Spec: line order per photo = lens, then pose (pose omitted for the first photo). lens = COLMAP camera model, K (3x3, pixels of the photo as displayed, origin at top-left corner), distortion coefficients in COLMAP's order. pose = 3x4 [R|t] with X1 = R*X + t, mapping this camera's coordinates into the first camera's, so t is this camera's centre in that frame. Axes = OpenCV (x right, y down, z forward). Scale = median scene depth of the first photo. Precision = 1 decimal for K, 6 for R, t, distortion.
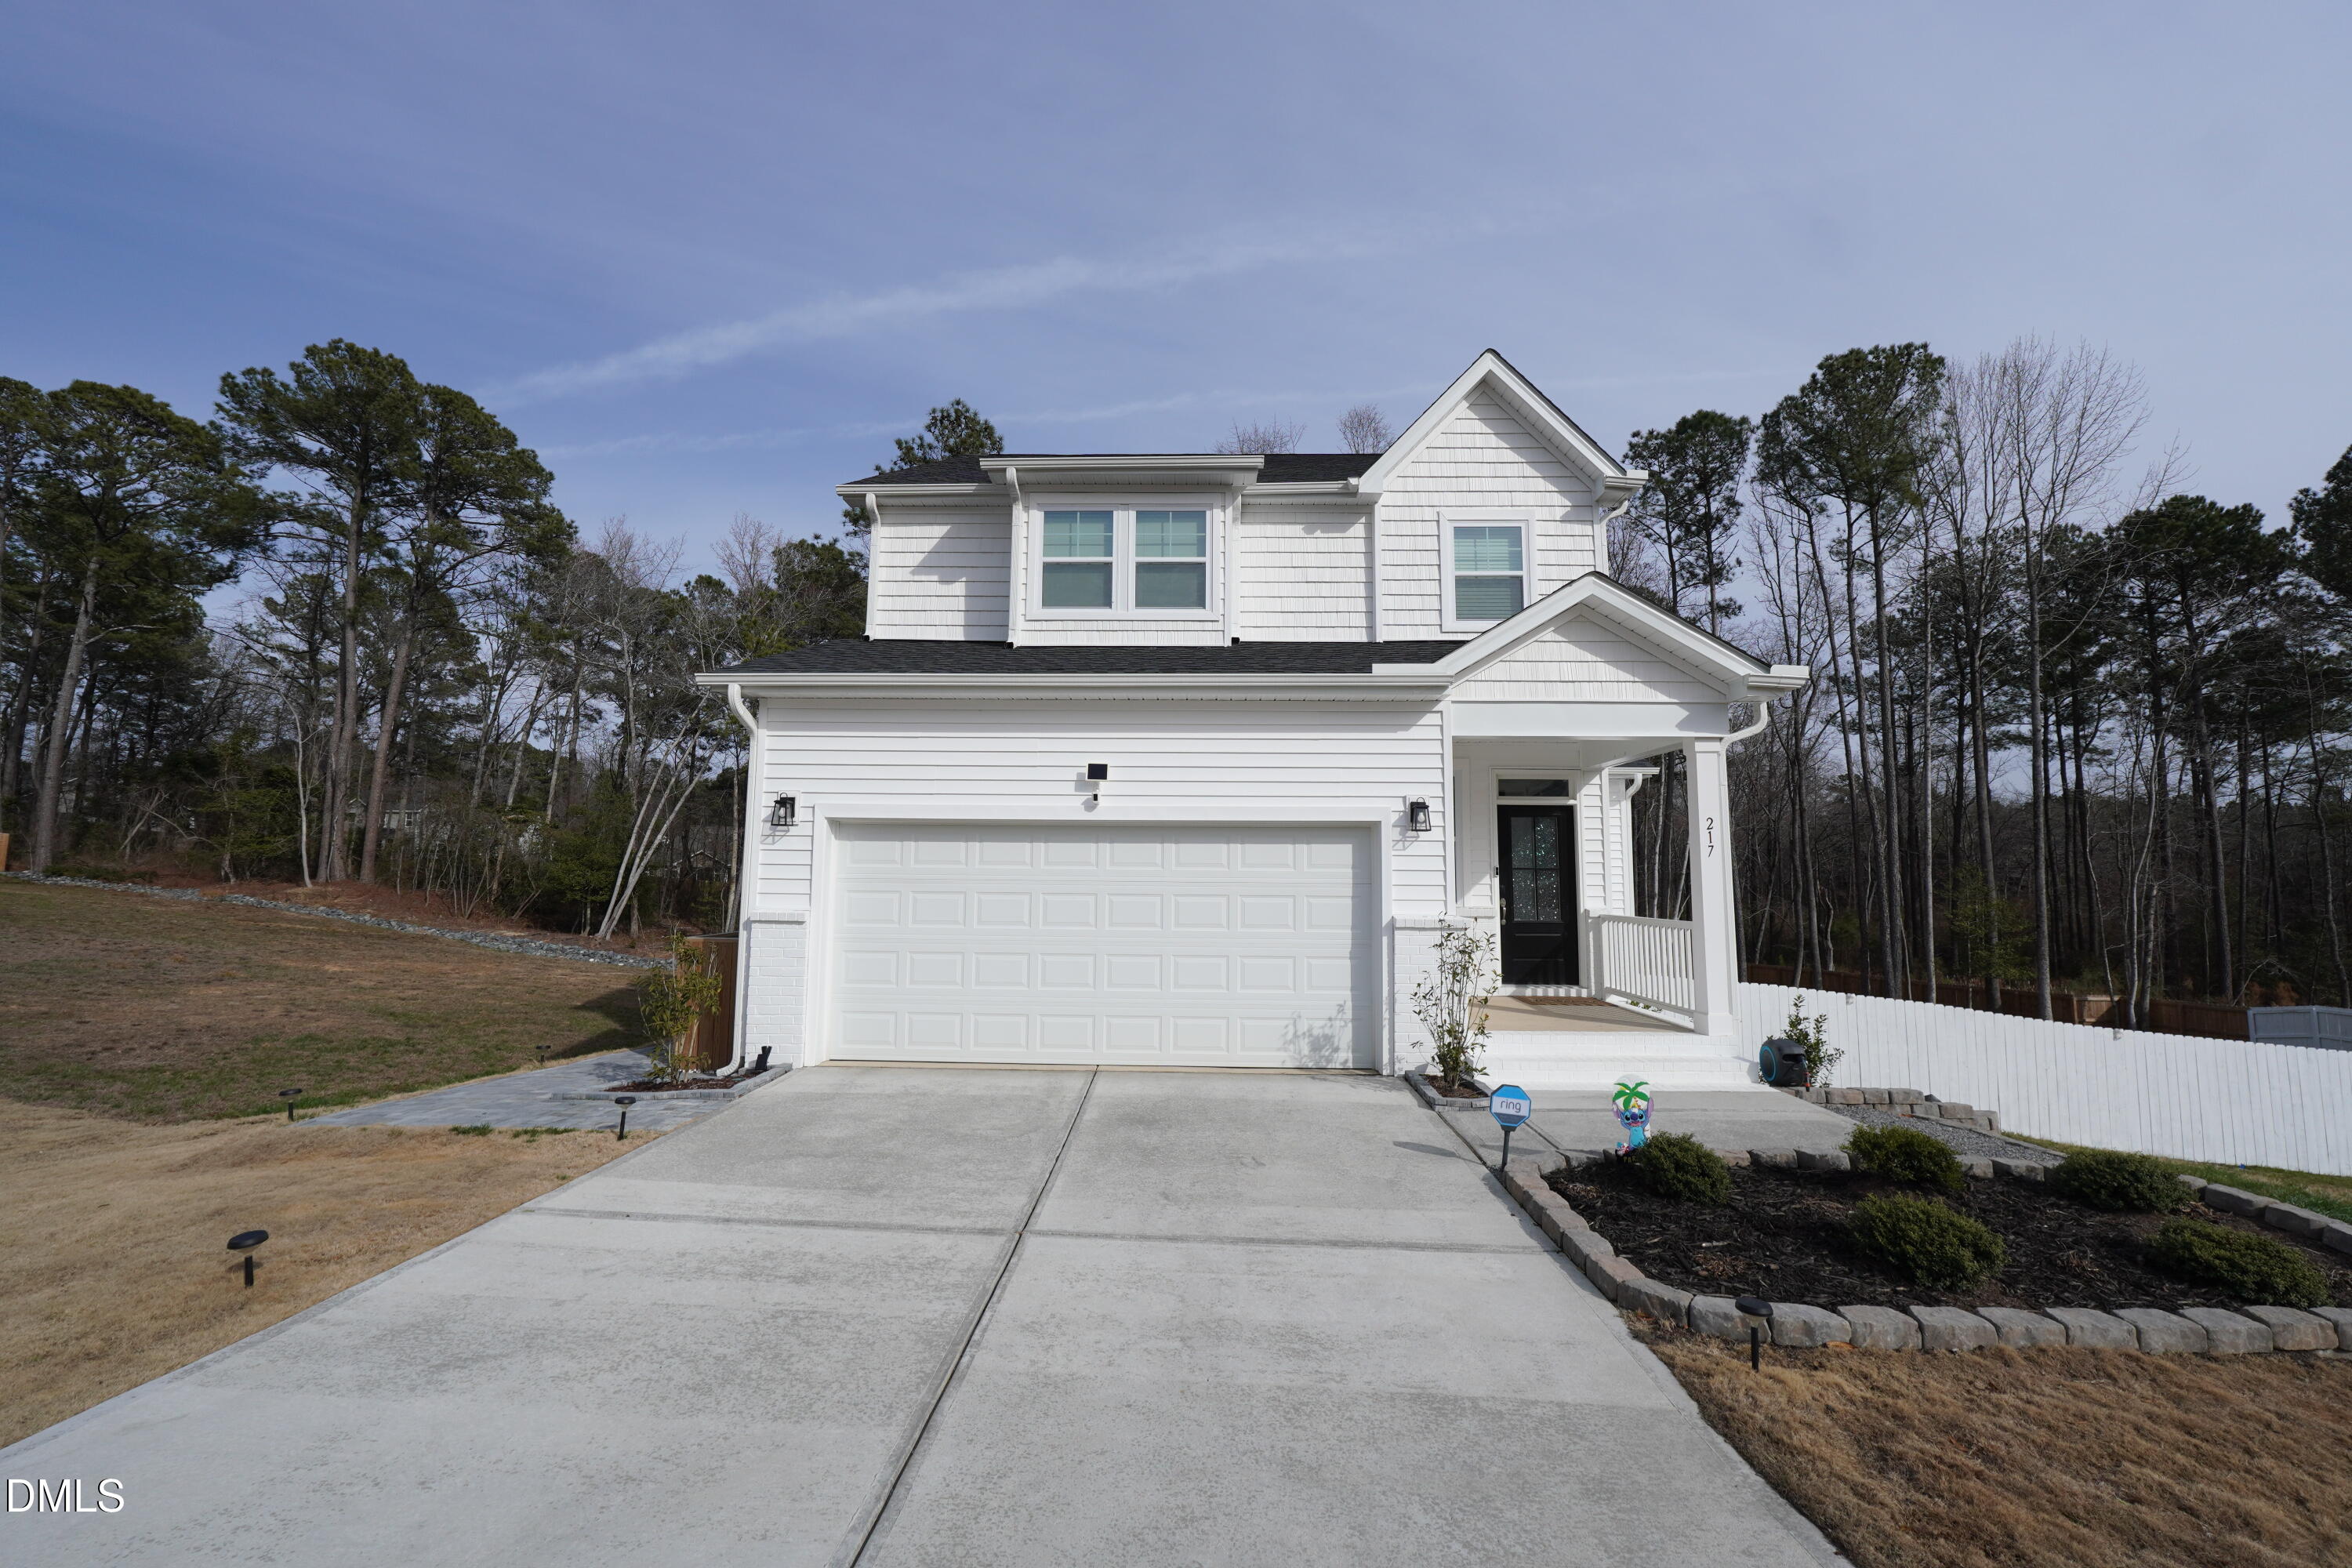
lens RADIAL K [[986.1, 0, 1176.0], [0, 986.1, 774.5], [0, 0, 1]] dist [-0.022538, 0.007999]
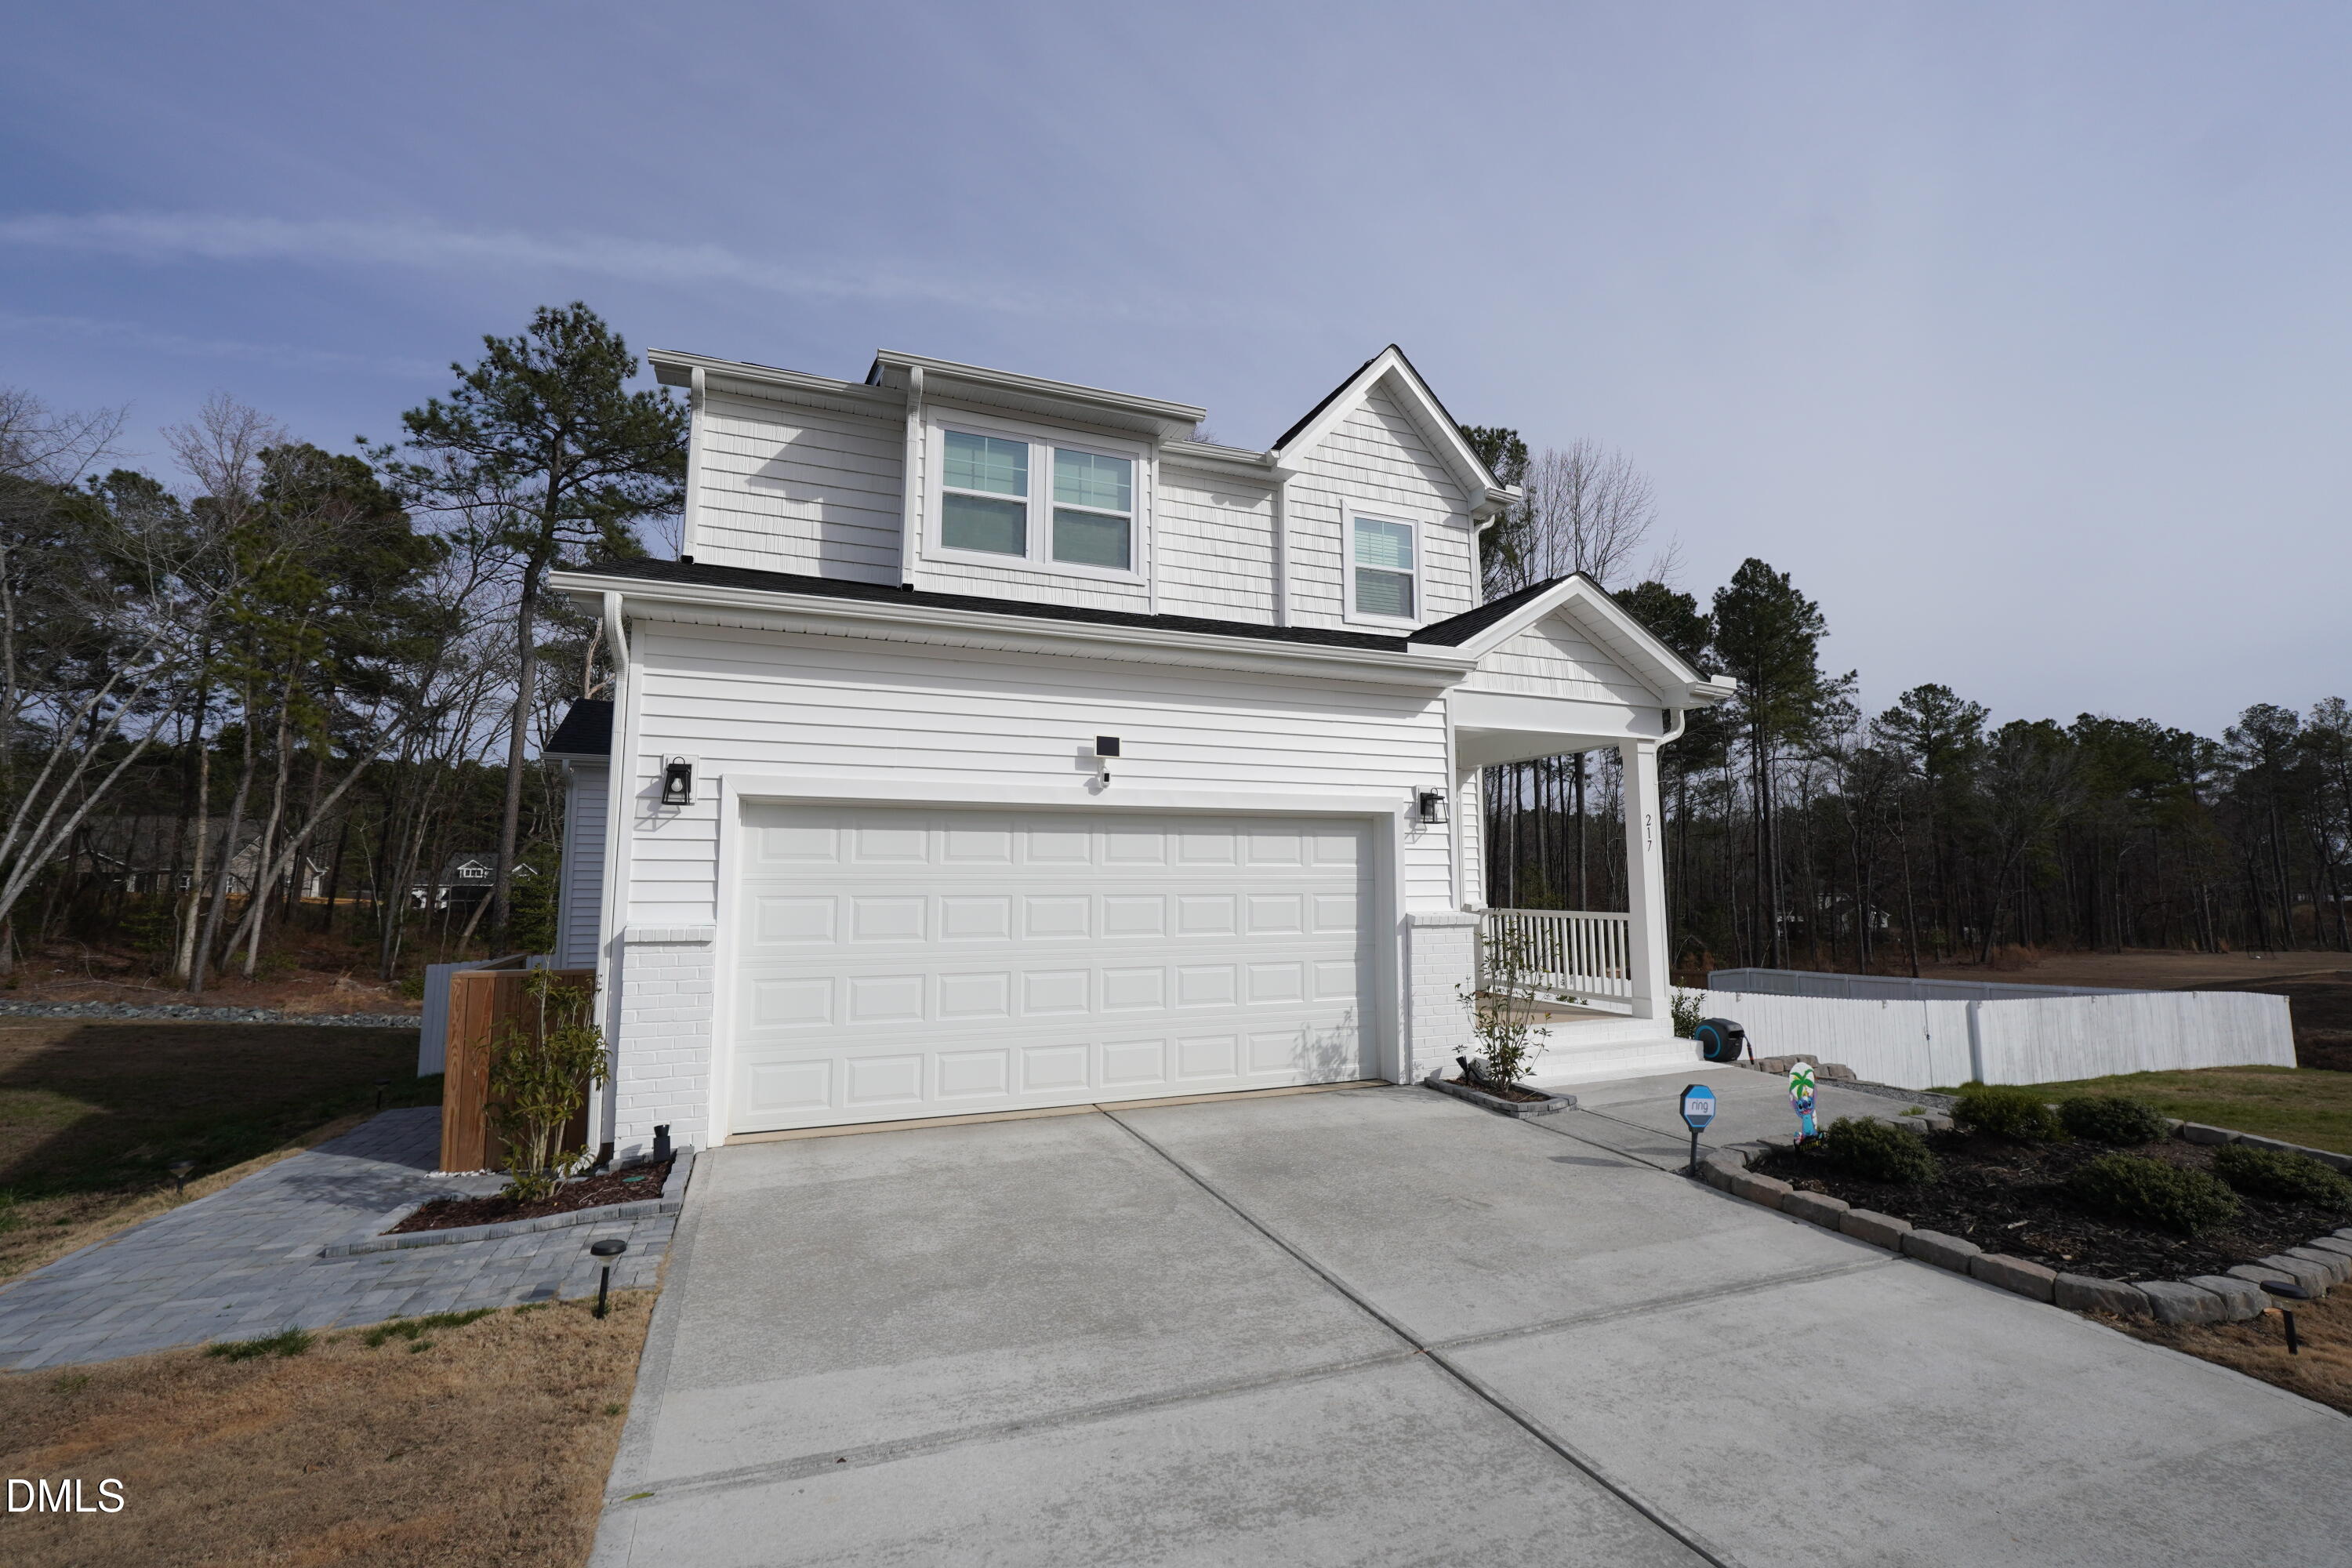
lens RADIAL K [[986.1, 0, 1176.0], [0, 986.1, 774.5], [0, 0, 1]] dist [-0.022538, 0.007999]
pose [[0.917238, 0.032455, 0.397015, -0.263488], [-0.031530, 0.999464, -0.008858, 0.019548], [-0.397089, -0.004393, 0.917770, 0.166752]]
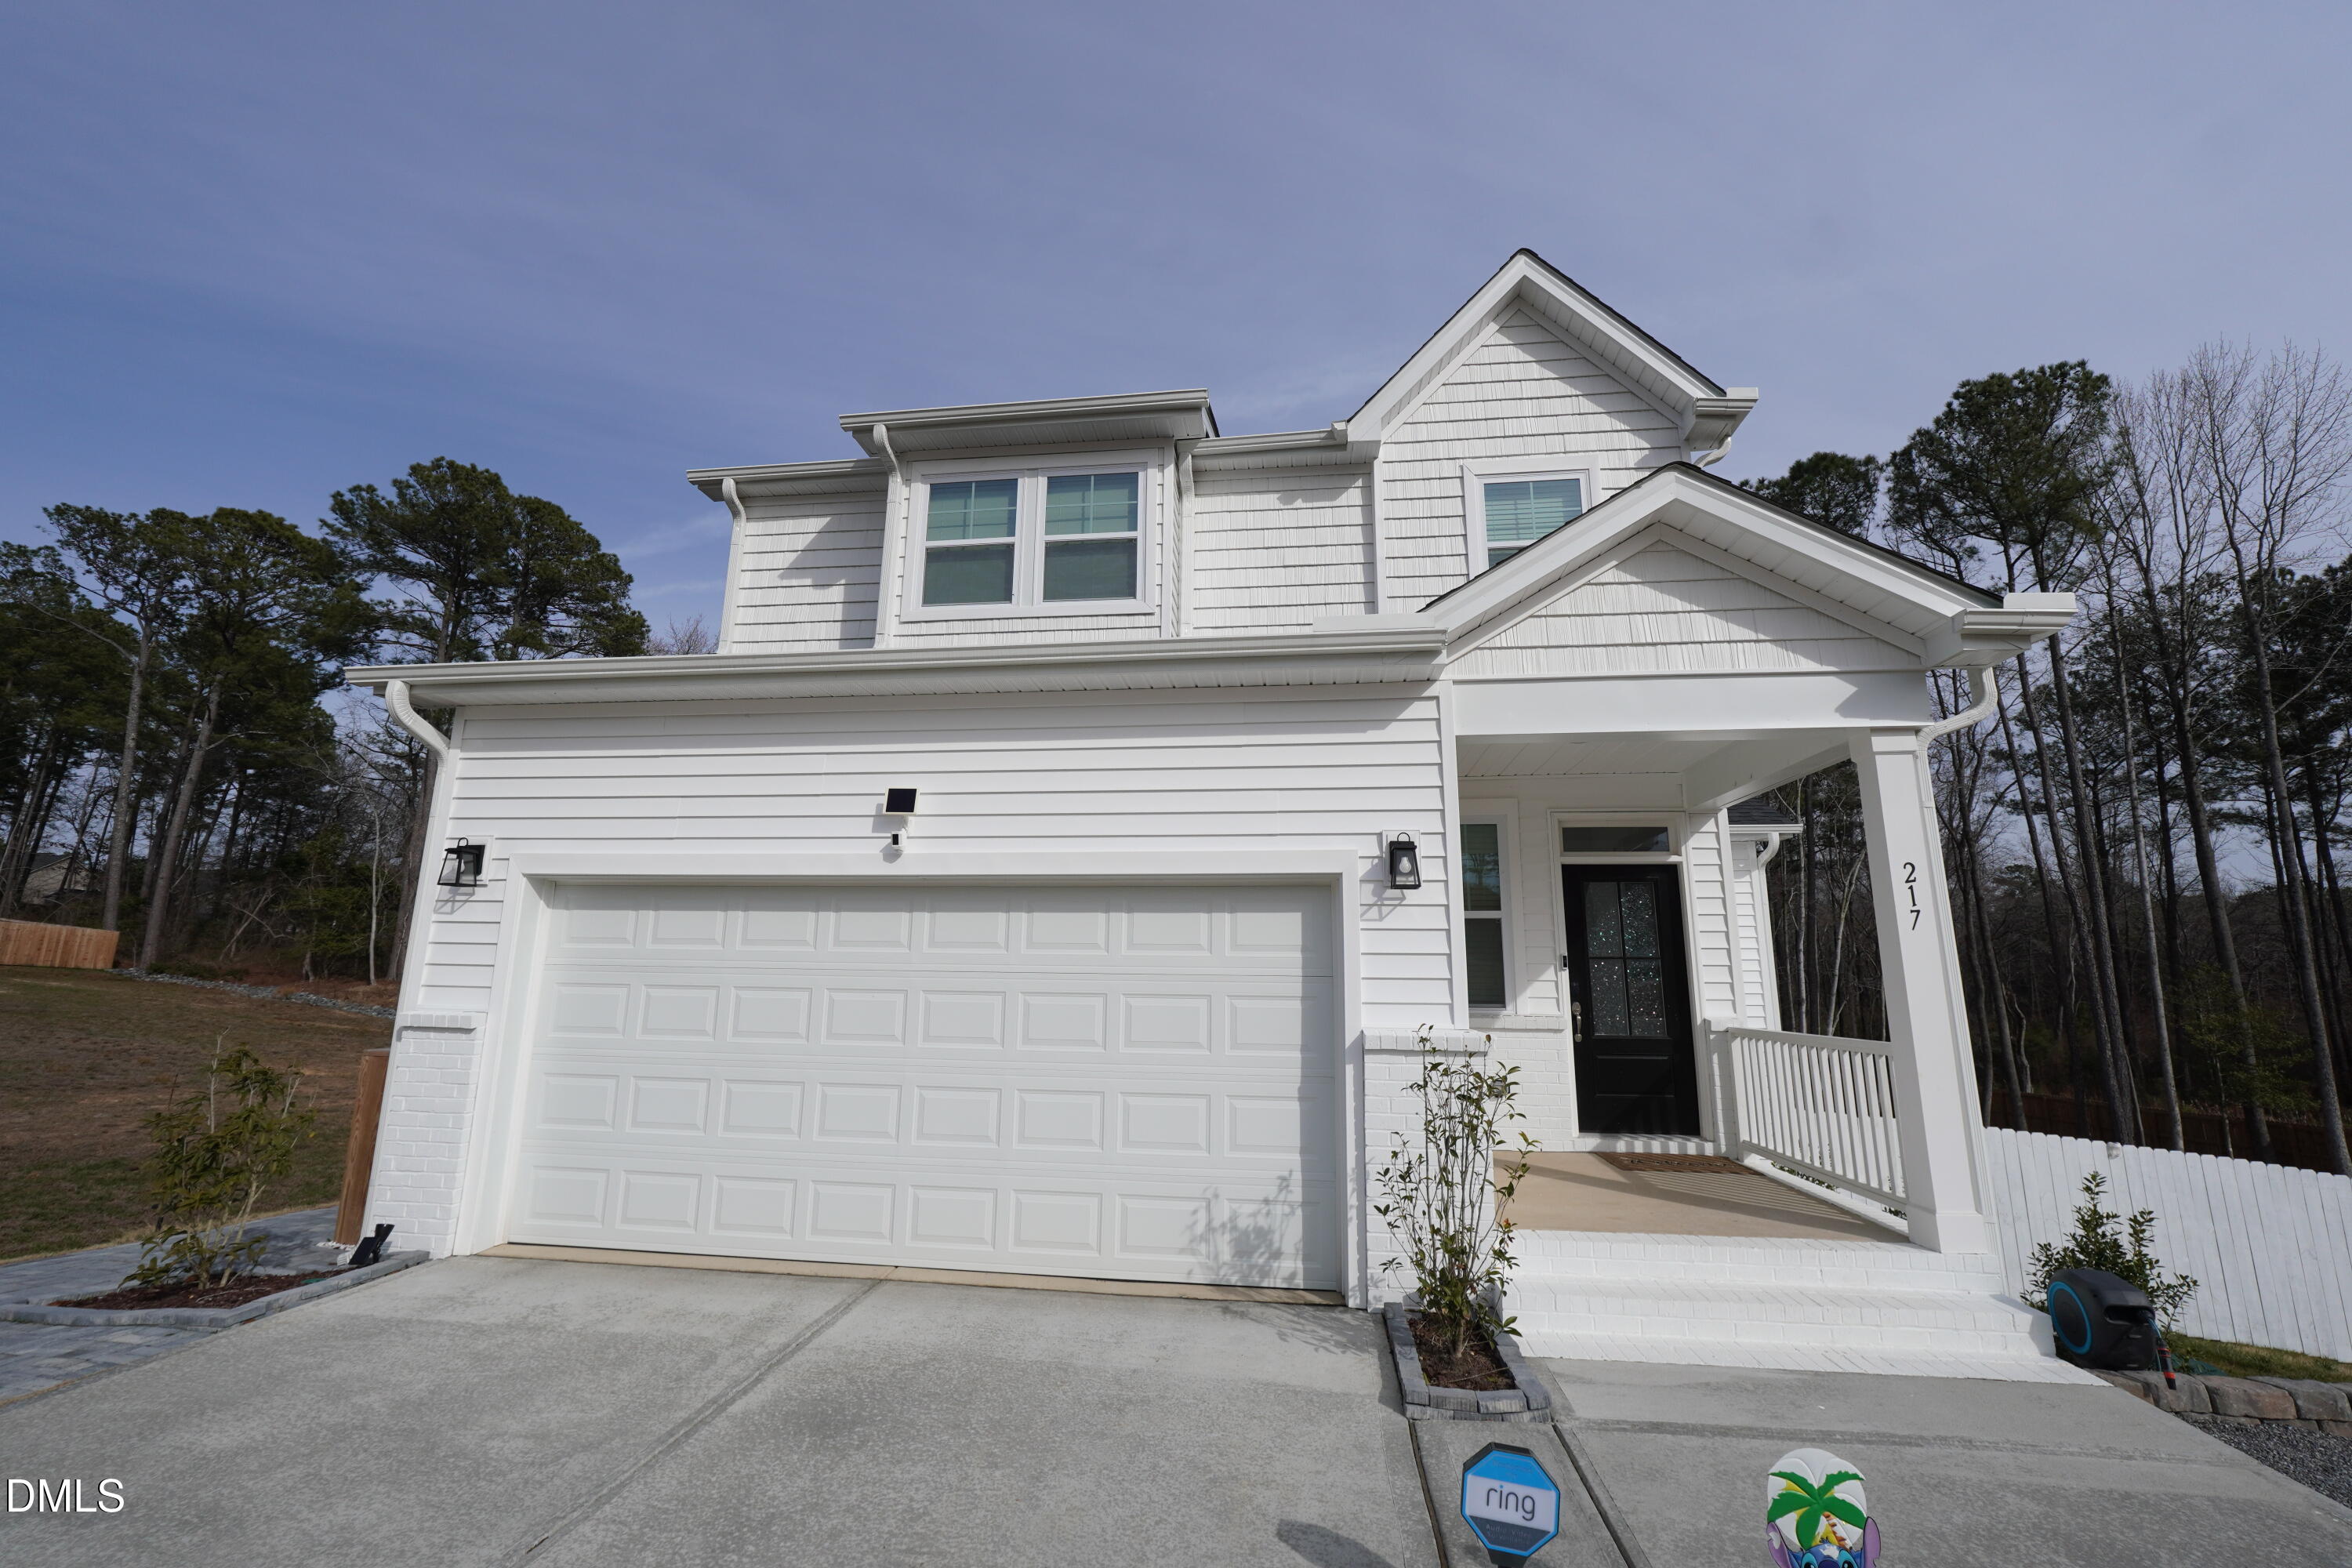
lens RADIAL K [[986.1, 0, 1176.0], [0, 986.1, 774.5], [0, 0, 1]] dist [-0.022538, 0.007999]
pose [[0.994562, -0.018394, -0.102506, 0.126066], [0.007778, 0.994650, -0.103014, 0.036299], [0.103852, 0.101656, 0.989384, 0.276481]]
